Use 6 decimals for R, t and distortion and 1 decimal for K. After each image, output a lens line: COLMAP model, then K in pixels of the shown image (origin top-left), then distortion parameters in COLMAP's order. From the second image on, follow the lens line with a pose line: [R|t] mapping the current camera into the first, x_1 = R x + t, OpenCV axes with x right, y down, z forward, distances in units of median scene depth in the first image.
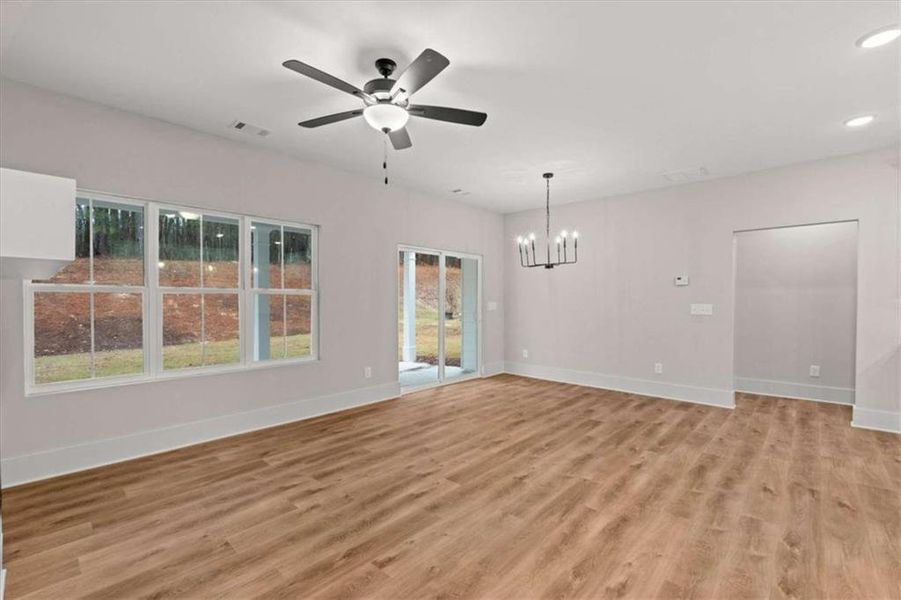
lens RADIAL K [[391.2, 0, 454.0], [0, 391.2, 302.9], [0, 0, 1]] dist [-0.003743, 0.000205]
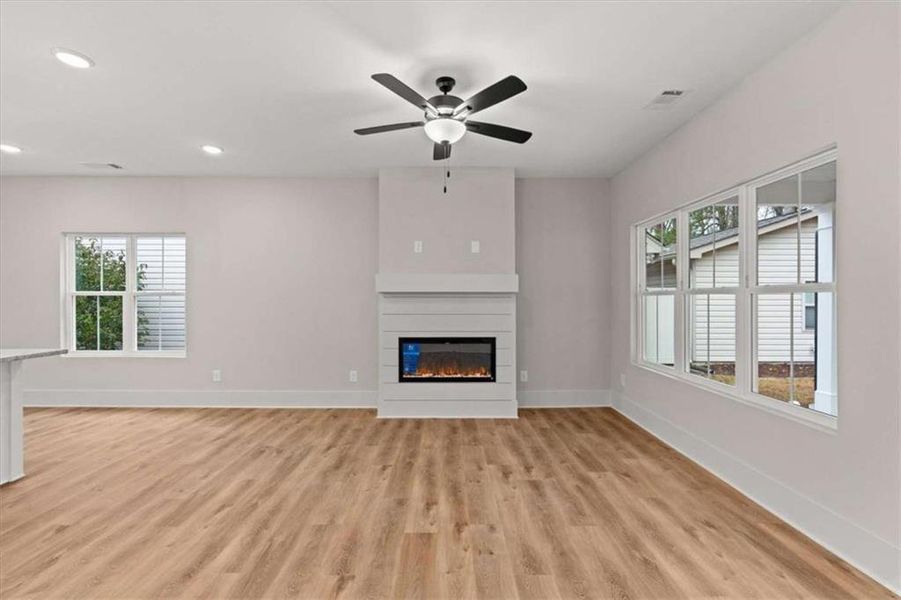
lens RADIAL K [[391.2, 0, 454.0], [0, 391.2, 302.9], [0, 0, 1]] dist [-0.003743, 0.000205]
pose [[-0.729152, 0.002145, -0.684348, 0.454177], [-0.008953, 0.999880, 0.012674, -0.016214], [0.684293, 0.015368, -0.729045, 1.511636]]
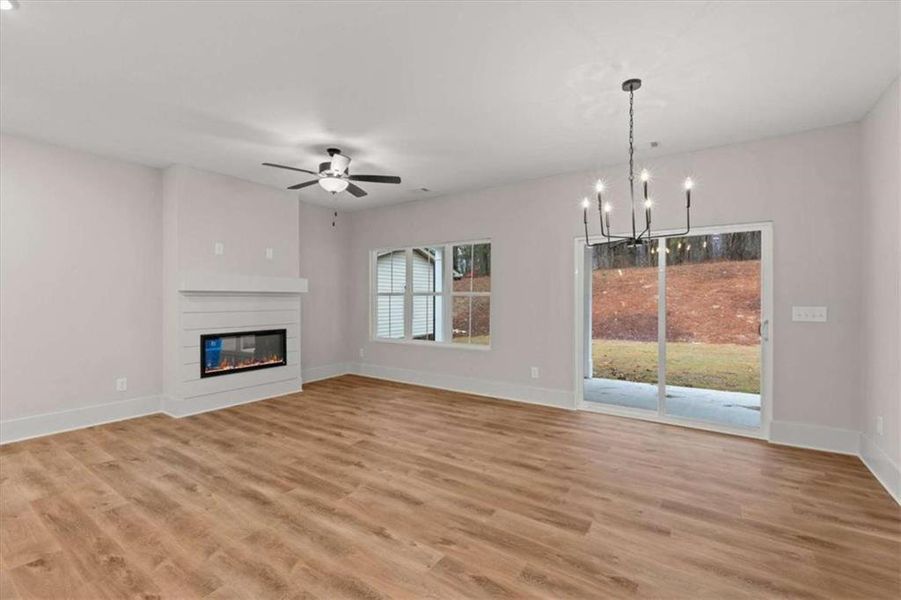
lens RADIAL K [[393.0, 0, 450.5], [0, 393.0, 300.0], [0, 0, 1]] dist [-0.001785, -0.000388]
pose [[0.143062, 0.001405, -0.989713, 1.229324], [-0.010589, 0.999944, -0.000111, -0.010592], [0.989657, 0.010496, 0.143069, 1.043349]]
